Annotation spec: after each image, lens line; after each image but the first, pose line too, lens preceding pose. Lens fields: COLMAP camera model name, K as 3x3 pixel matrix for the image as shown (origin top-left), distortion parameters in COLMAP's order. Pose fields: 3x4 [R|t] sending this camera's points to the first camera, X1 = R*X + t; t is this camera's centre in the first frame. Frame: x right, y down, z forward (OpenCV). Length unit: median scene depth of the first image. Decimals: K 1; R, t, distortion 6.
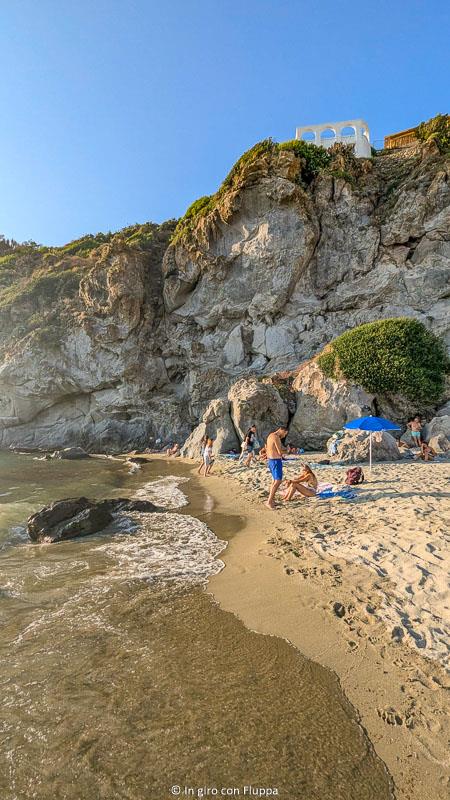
lens RADIAL K [[324.1, 0, 225.0], [0, 324.1, 400.0], [0, 0, 1]] dist [0.003391, 0.000098]
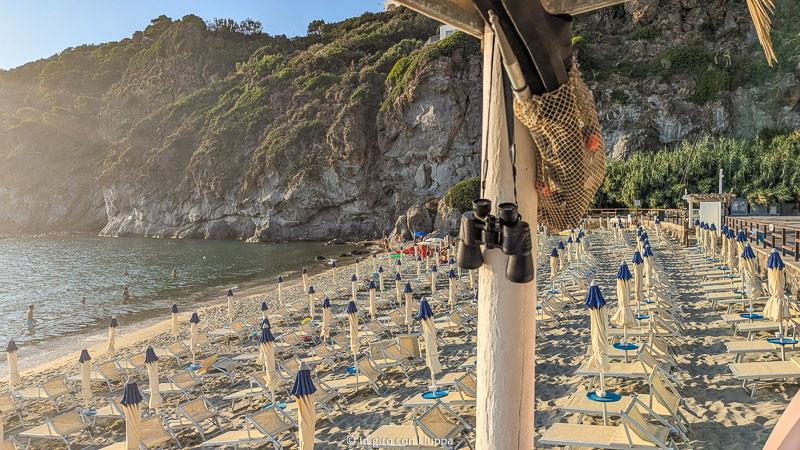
lens RADIAL K [[560.9, 0, 400.0], [0, 560.9, 225.0], [0, 0, 1]] dist [0.054655, -0.048783]
pose [[0.976834, -0.025671, -0.212454, 0.543666], [0.055466, 0.989224, 0.135496, -0.320831], [0.206686, -0.144141, 0.967731, -1.887082]]
